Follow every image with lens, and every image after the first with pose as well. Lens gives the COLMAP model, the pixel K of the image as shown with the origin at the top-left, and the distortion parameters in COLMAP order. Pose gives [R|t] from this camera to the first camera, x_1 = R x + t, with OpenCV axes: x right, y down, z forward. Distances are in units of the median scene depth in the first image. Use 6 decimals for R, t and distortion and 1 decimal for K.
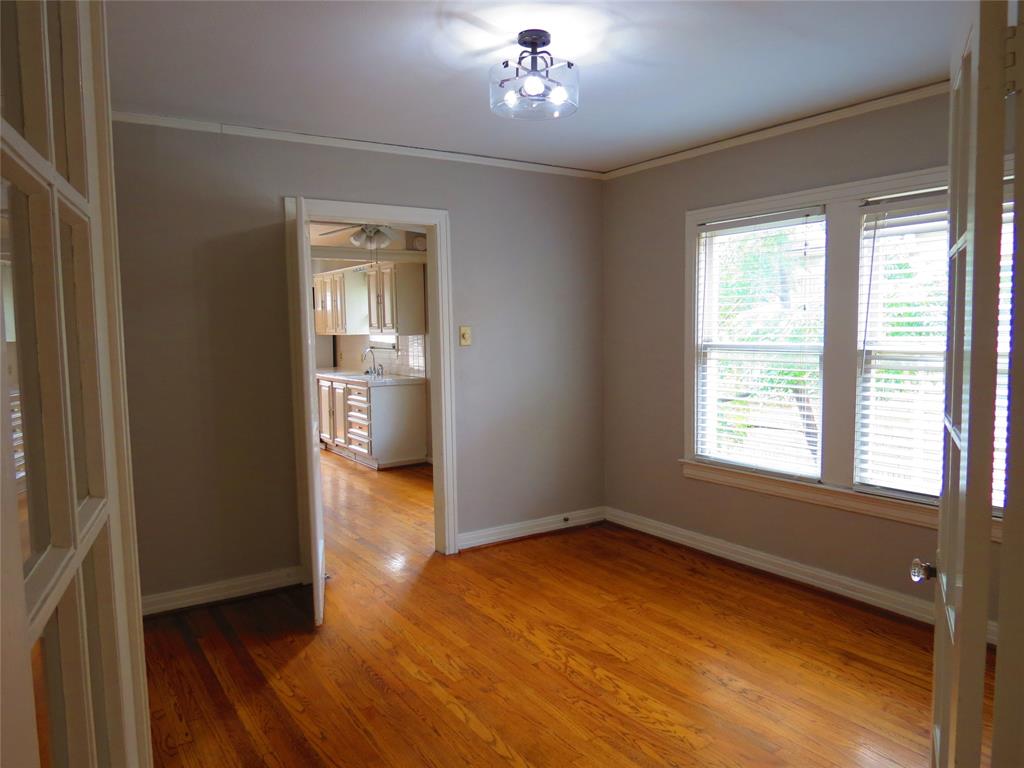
lens RADIAL K [[730.1, 0, 512.0], [0, 730.1, 384.0], [0, 0, 1]] dist [-0.020289, 0.000749]
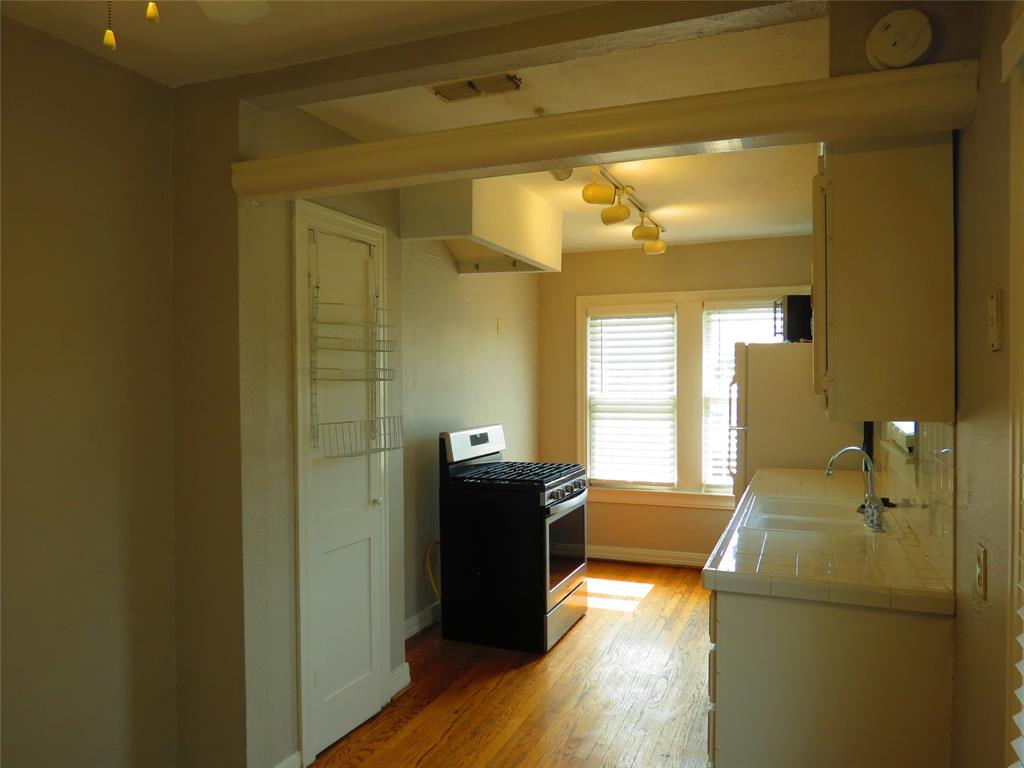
lens RADIAL K [[730.1, 0, 512.0], [0, 730.1, 384.0], [0, 0, 1]] dist [-0.020289, 0.000749]
pose [[0.563801, 0.020004, -0.825669, 0.001325], [-0.073372, 0.996967, -0.025948, -0.058258], [0.822645, 0.075211, 0.563558, 0.683821]]
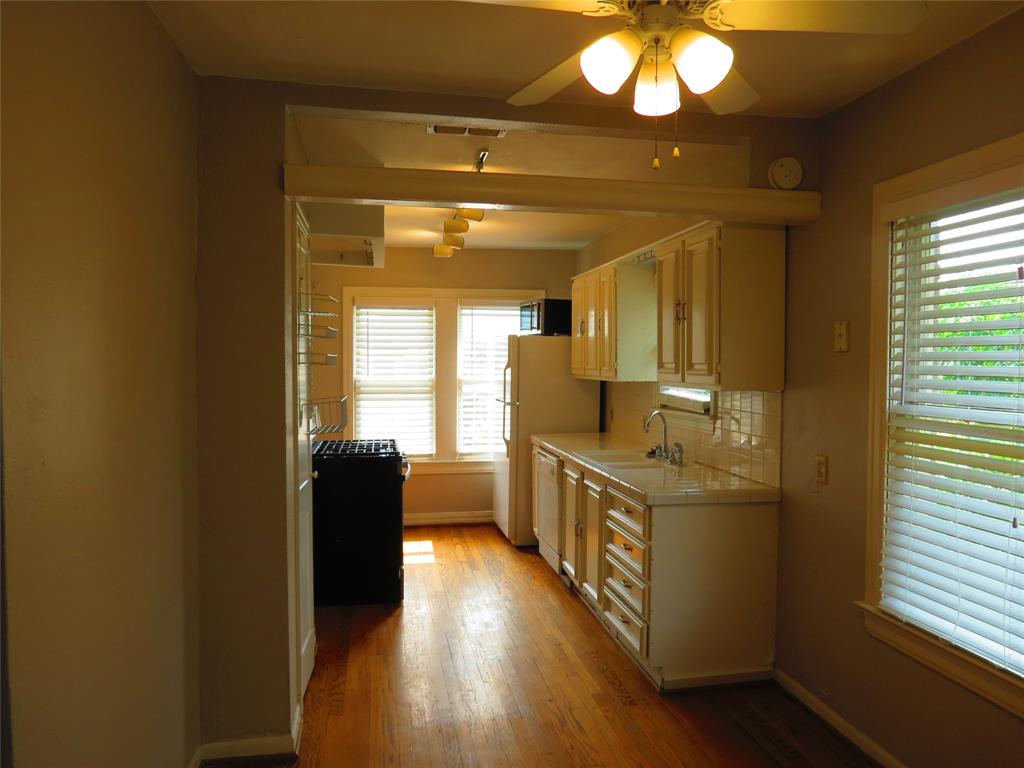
lens RADIAL K [[730.1, 0, 512.0], [0, 730.1, 384.0], [0, 0, 1]] dist [-0.020289, 0.000749]
pose [[0.918103, 0.030079, -0.395199, -0.088943], [-0.049861, 0.997960, -0.039878, -0.042313], [0.393193, 0.056317, 0.917729, 0.496959]]
